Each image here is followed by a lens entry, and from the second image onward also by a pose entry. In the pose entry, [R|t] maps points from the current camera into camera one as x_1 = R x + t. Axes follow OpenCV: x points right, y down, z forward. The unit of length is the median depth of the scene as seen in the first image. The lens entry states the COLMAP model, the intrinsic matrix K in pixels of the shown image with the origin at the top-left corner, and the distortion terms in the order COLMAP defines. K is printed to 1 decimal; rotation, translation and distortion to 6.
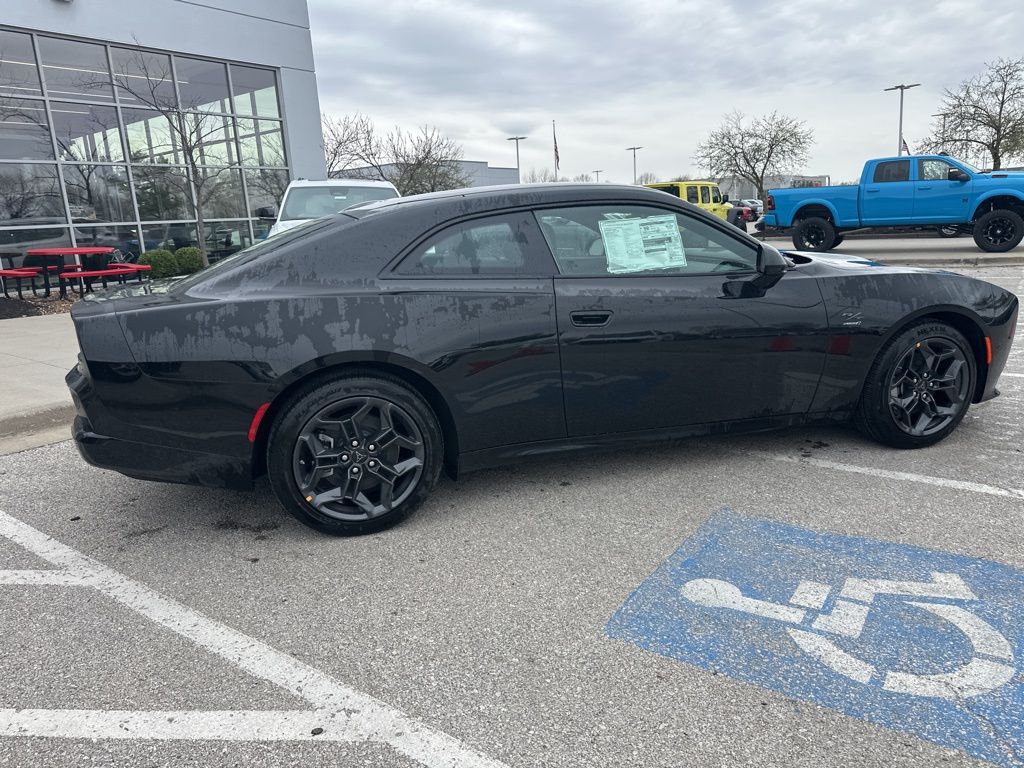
lens RADIAL K [[722.2, 0, 507.5], [0, 722.2, 368.7], [0, 0, 1]] dist [0.040775, -0.048186]
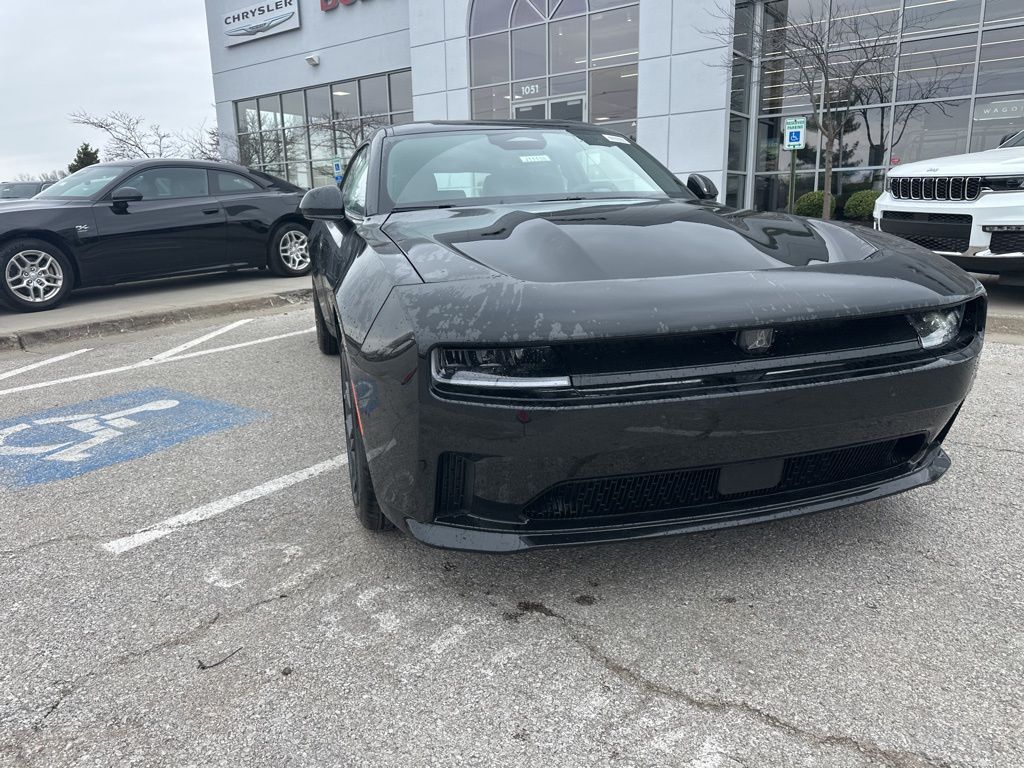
lens RADIAL K [[722.2, 0, 504.5], [0, 722.2, 374.9], [0, 0, 1]] dist [0.040775, -0.048186]
pose [[-0.020282, 0.272457, -0.961954, 1.427467], [-0.177058, 0.945965, 0.271661, -0.256506], [0.983991, 0.175832, 0.029055, 1.352461]]
